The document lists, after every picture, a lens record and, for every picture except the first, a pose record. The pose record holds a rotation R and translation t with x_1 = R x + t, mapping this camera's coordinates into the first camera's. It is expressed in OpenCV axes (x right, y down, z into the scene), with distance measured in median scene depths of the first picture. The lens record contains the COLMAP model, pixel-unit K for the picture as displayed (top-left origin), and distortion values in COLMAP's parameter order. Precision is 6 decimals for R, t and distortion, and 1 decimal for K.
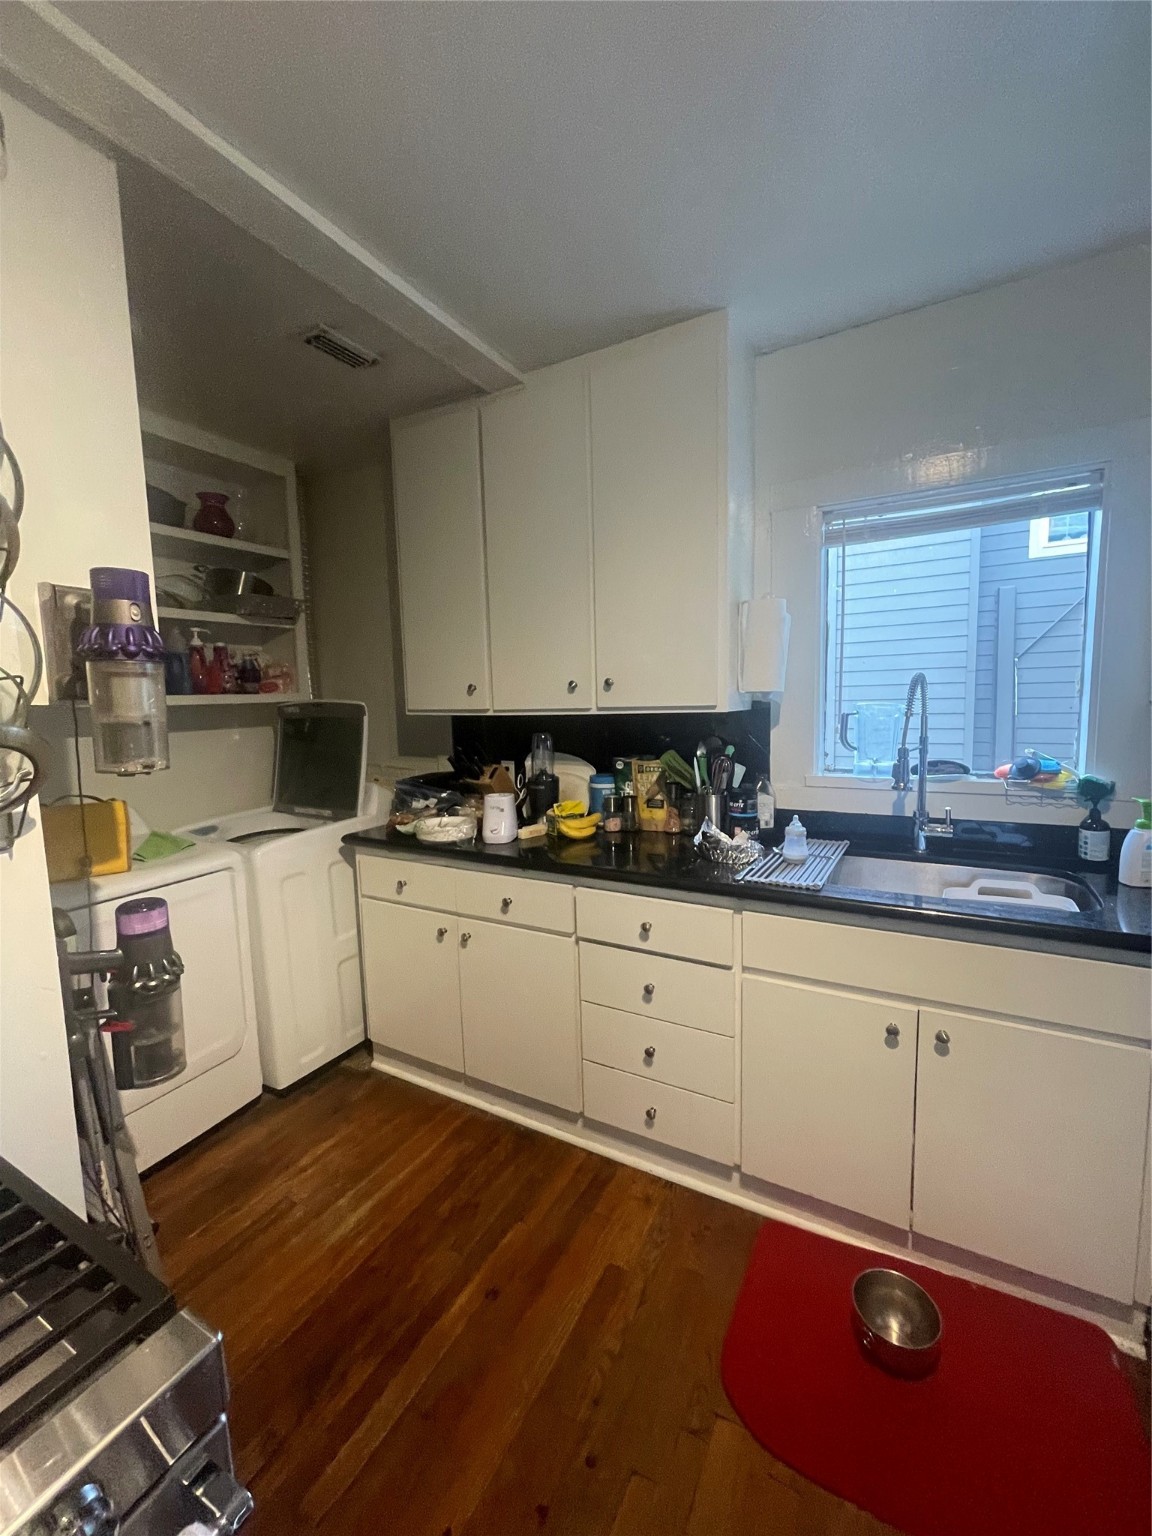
lens RADIAL K [[623.6, 0, 588.5], [0, 623.6, 765.4], [0, 0, 1]] dist [-0.004576, 0.001606]
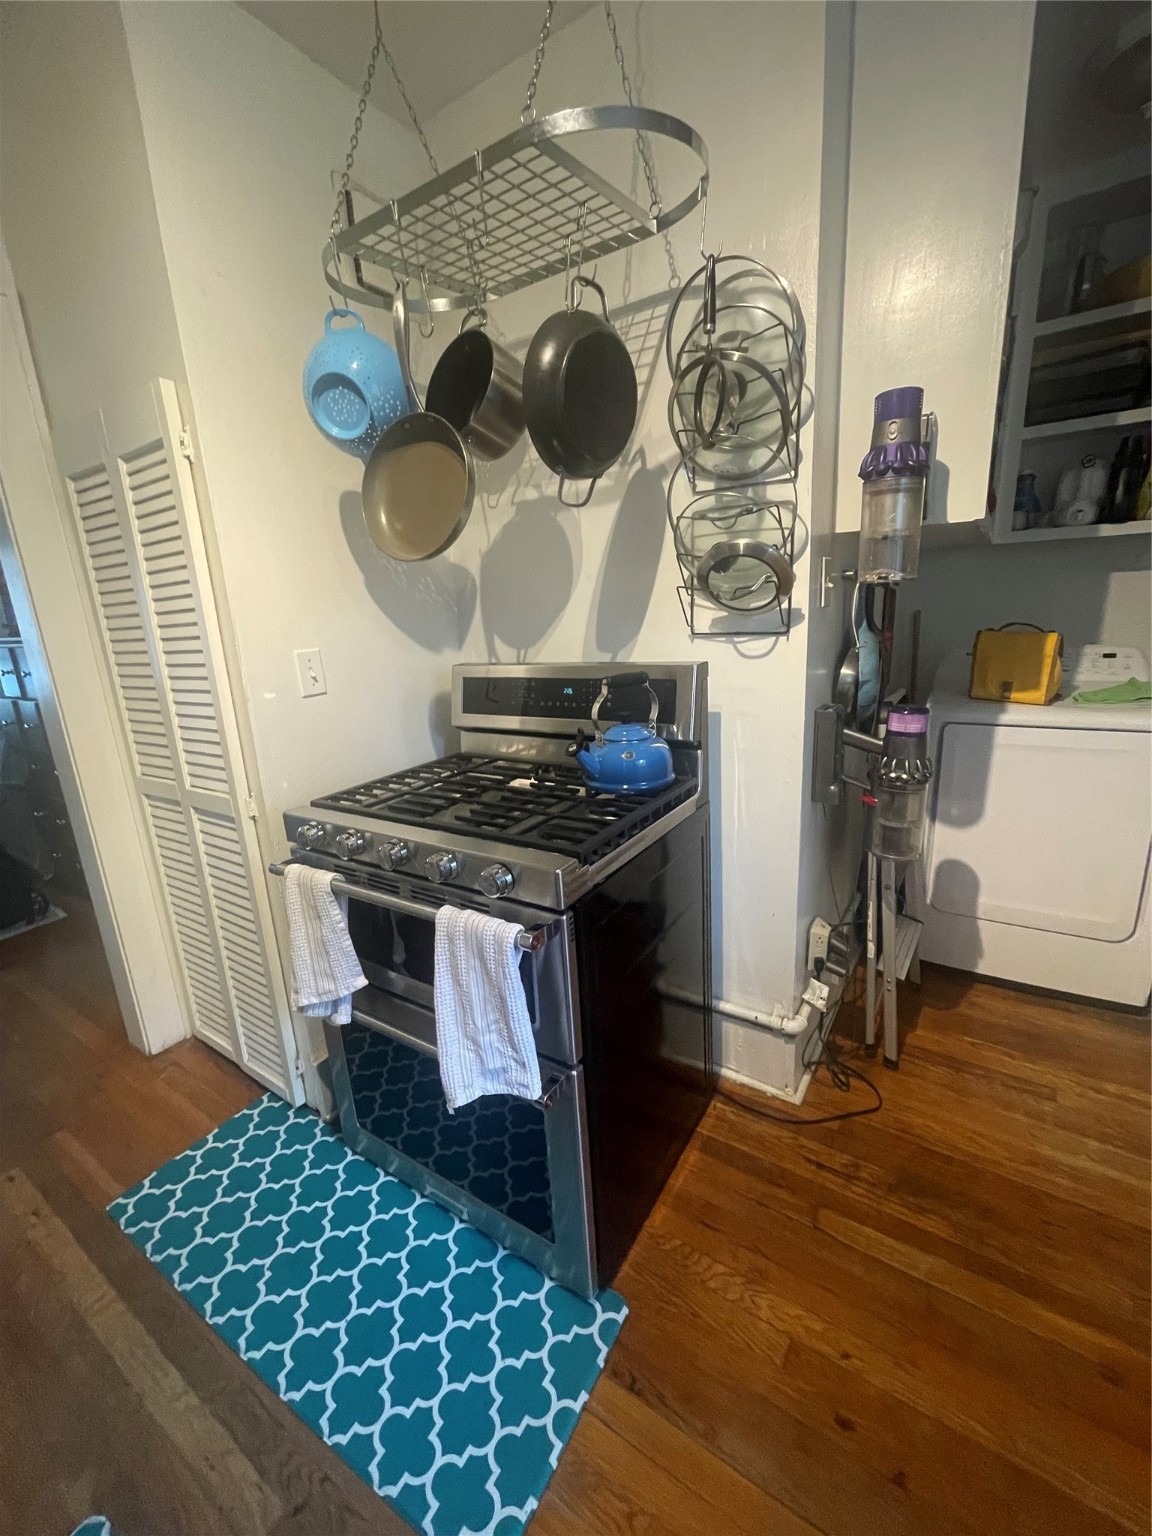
lens RADIAL K [[623.6, 0, 582.8], [0, 623.6, 769.0], [0, 0, 1]] dist [-0.004576, 0.001606]
pose [[-0.085457, 0.274488, -0.957786, 0.447329], [-0.057955, 0.958305, 0.279808, 0.042822], [0.994655, 0.079420, -0.065986, 0.473887]]
